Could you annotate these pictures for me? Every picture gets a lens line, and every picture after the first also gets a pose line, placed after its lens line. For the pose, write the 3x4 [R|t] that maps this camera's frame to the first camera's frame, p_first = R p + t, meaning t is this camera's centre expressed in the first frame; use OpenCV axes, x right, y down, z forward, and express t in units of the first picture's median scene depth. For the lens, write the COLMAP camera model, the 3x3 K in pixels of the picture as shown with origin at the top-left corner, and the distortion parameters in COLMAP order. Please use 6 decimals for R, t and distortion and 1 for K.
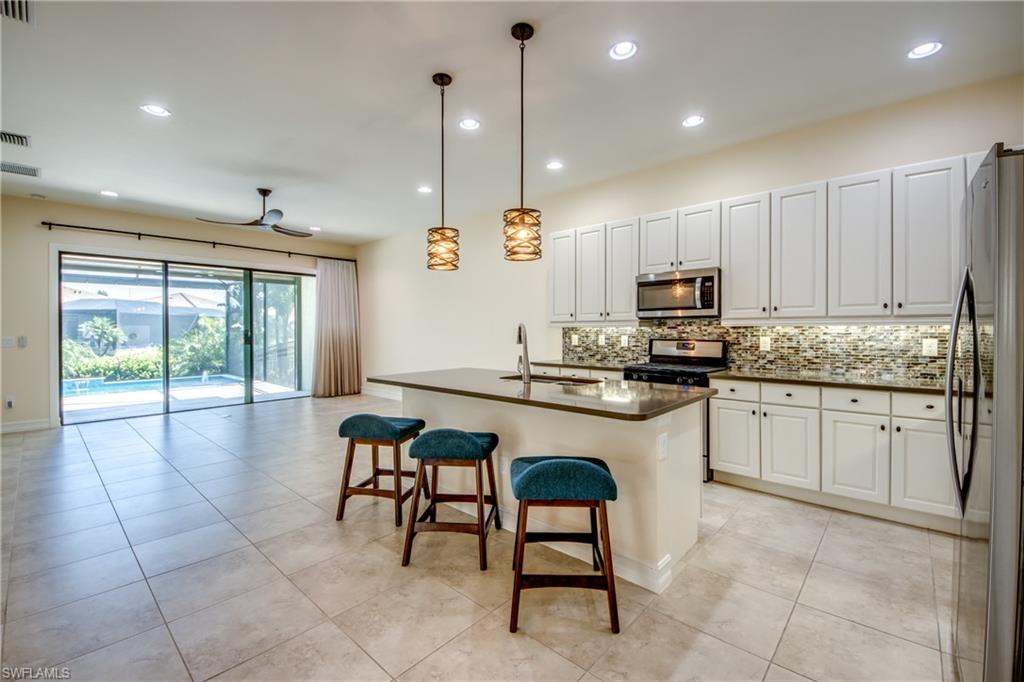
lens RADIAL K [[436.6, 0, 508.5], [0, 436.6, 332.4], [0, 0, 1]] dist [0.027766, -0.024624]
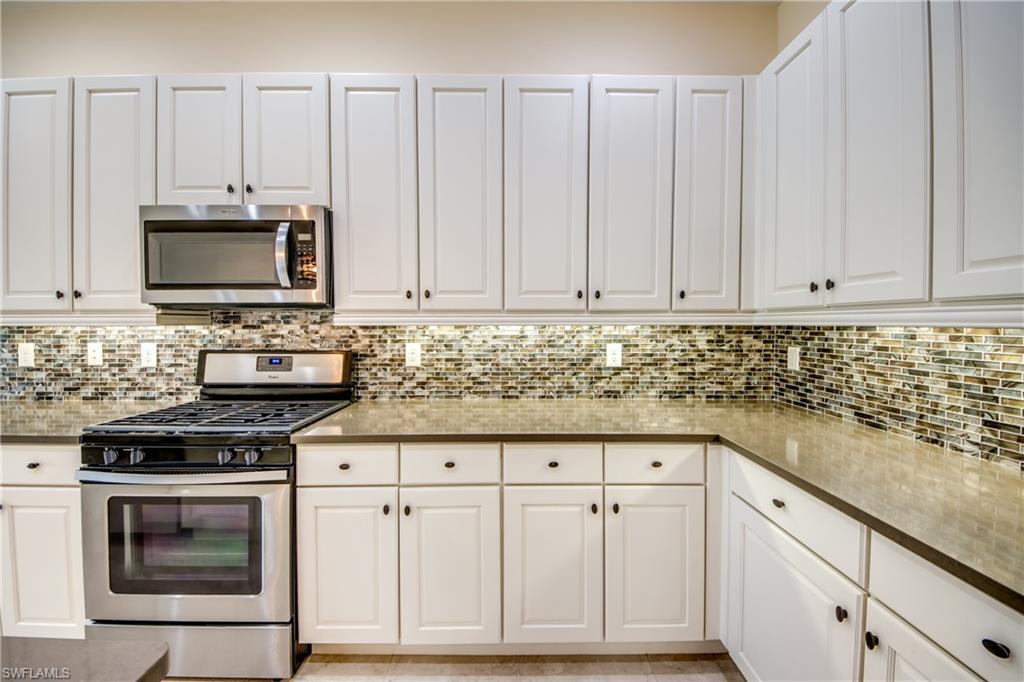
lens RADIAL K [[385.2, 0, 520.0], [0, 385.2, 329.7], [0, 0, 1]] dist [0.025588, -0.016770]
pose [[0.719779, -0.010393, 0.694126, 0.244526], [0.004094, 0.999934, 0.010727, -0.009538], [-0.694192, -0.004880, 0.719774, 0.393374]]
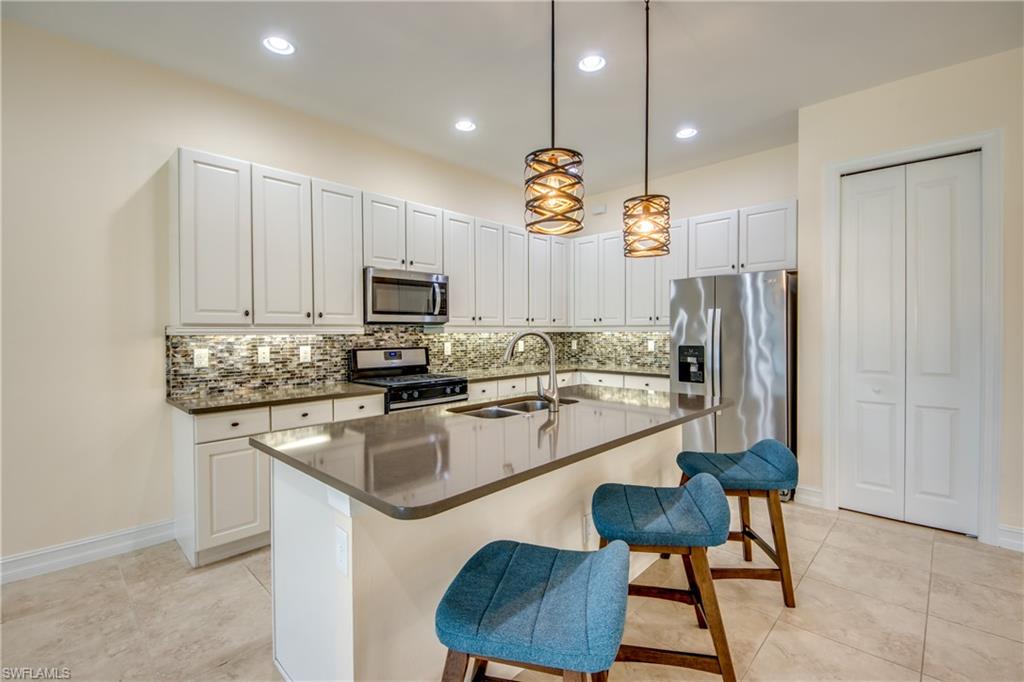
lens RADIAL K [[436.6, 0, 508.5], [0, 436.6, 332.4], [0, 0, 1]] dist [0.027766, -0.024624]
pose [[0.026138, 0.000941, 0.999658, -0.393975], [0.013368, 0.999910, -0.001290, -0.009007], [-0.999569, 0.013398, 0.026123, 0.612675]]
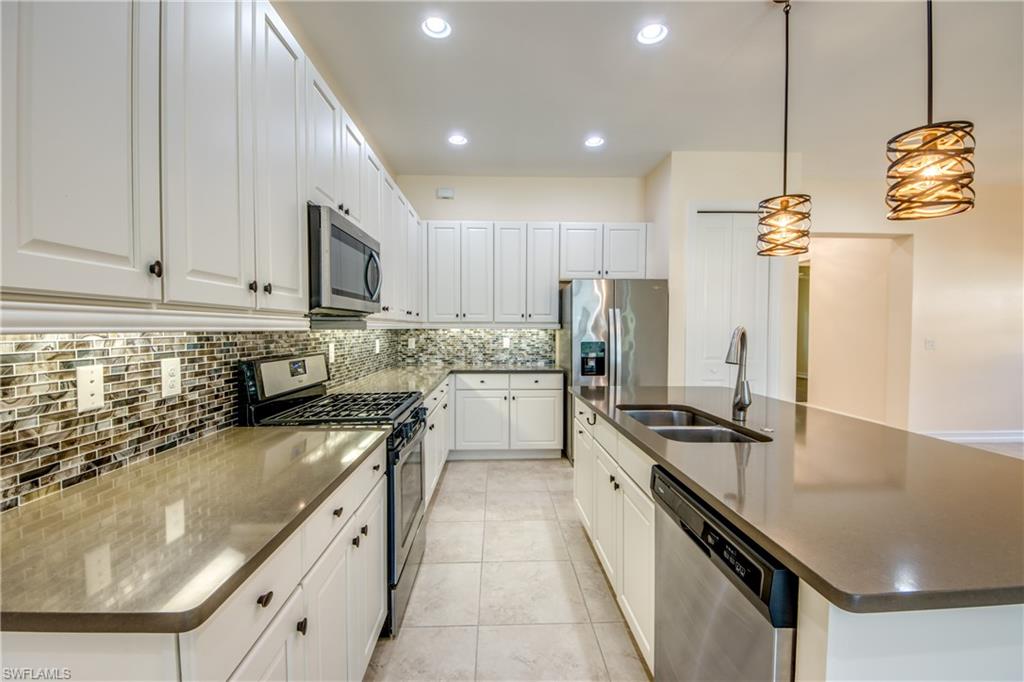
lens RADIAL K [[426.0, 0, 512.8], [0, 426.0, 334.9], [0, 0, 1]] dist [0.024584, -0.025854]
pose [[-0.710830, -0.009350, 0.703302, -0.098697], [0.007231, 0.999762, 0.020600, -0.012497], [-0.703327, 0.019729, -0.710593, 0.970921]]
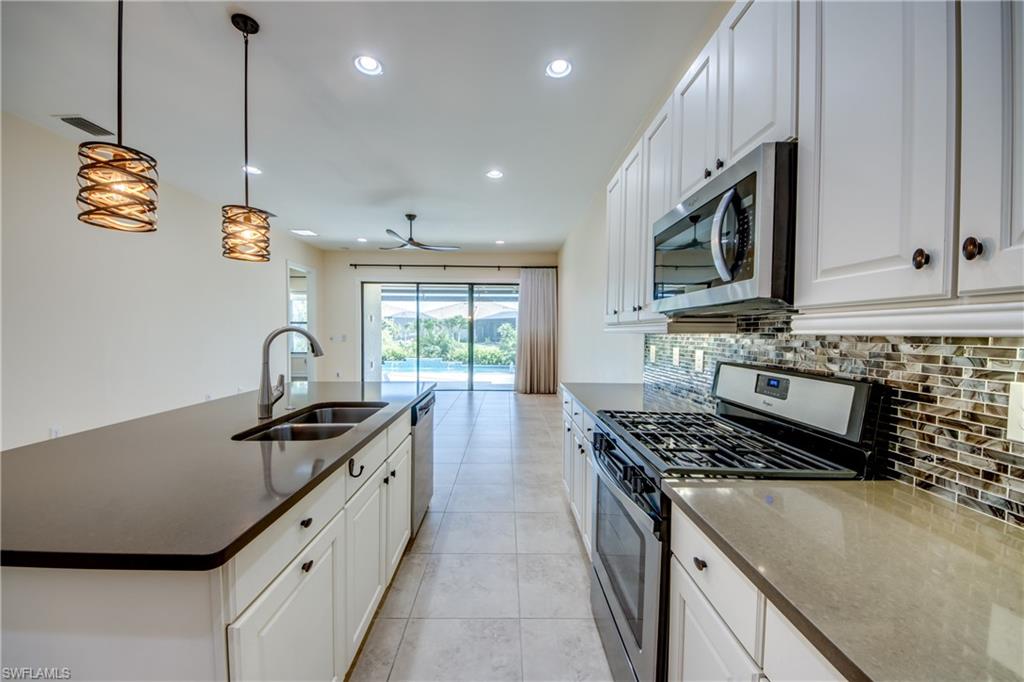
lens RADIAL K [[378.1, 0, 507.6], [0, 378.1, 340.1], [0, 0, 1]] dist [0.011558, -0.015746]
pose [[0.685186, 0.024507, -0.727956, 0.400329], [-0.014195, 0.999693, 0.020294, -0.009239], [0.728230, -0.003572, 0.685324, 0.504809]]
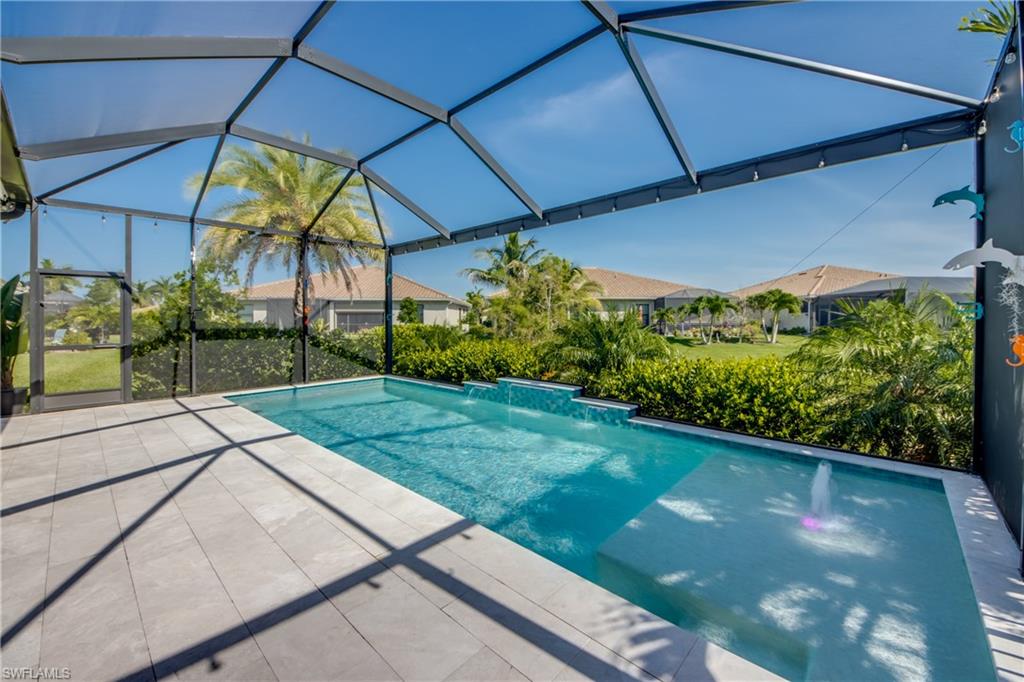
lens RADIAL K [[402.2, 0, 529.5], [0, 402.2, 318.0], [0, 0, 1]] dist [0.029691, -0.019589]
pose [[0.018613, -0.000371, -0.999827, -1.255059], [-0.004467, 0.999990, -0.000454, 0.024419], [0.999817, 0.004475, 0.018611, 2.223425]]
